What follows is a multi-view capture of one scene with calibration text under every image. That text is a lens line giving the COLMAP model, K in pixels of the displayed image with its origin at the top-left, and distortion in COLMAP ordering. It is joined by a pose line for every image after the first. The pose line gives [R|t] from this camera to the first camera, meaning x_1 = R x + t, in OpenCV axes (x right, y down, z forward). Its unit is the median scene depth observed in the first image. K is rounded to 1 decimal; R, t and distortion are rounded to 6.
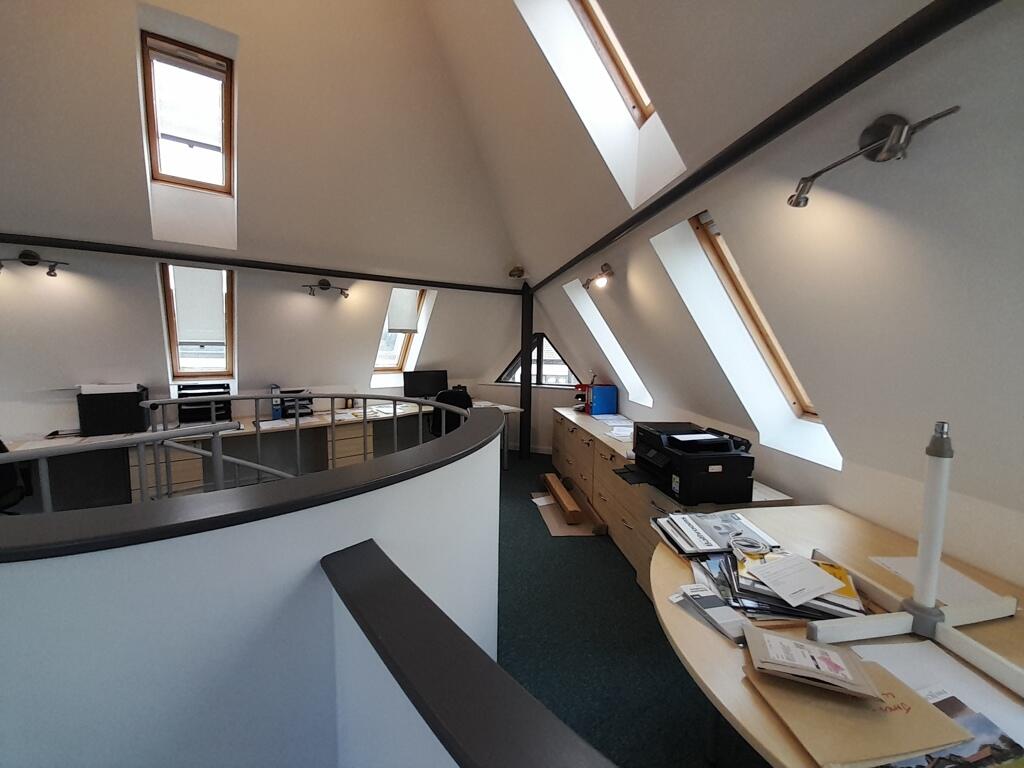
lens RADIAL K [[394.2, 0, 507.8], [0, 394.2, 385.7], [0, 0, 1]] dist [0.022029, -0.016596]
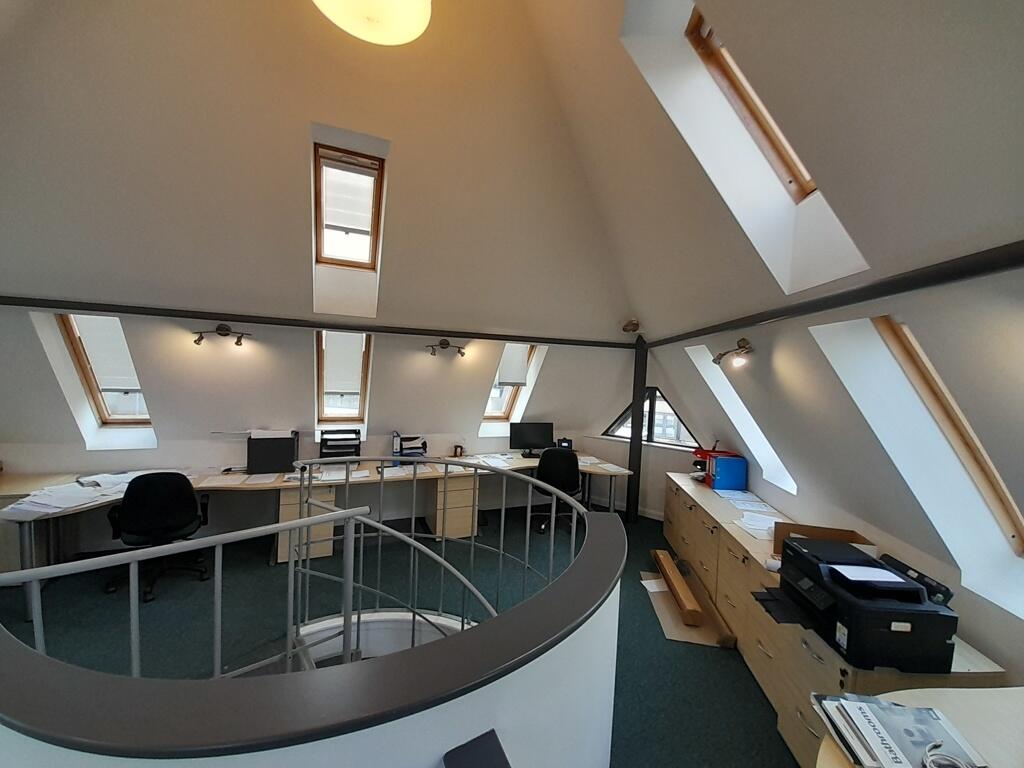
lens RADIAL K [[394.2, 0, 507.8], [0, 394.2, 385.7], [0, 0, 1]] dist [0.022029, -0.016596]
pose [[0.968296, 0.041659, -0.246307, -0.035343], [-0.055853, 0.997140, -0.050924, -0.114838], [0.243481, 0.063066, 0.967853, 0.017067]]
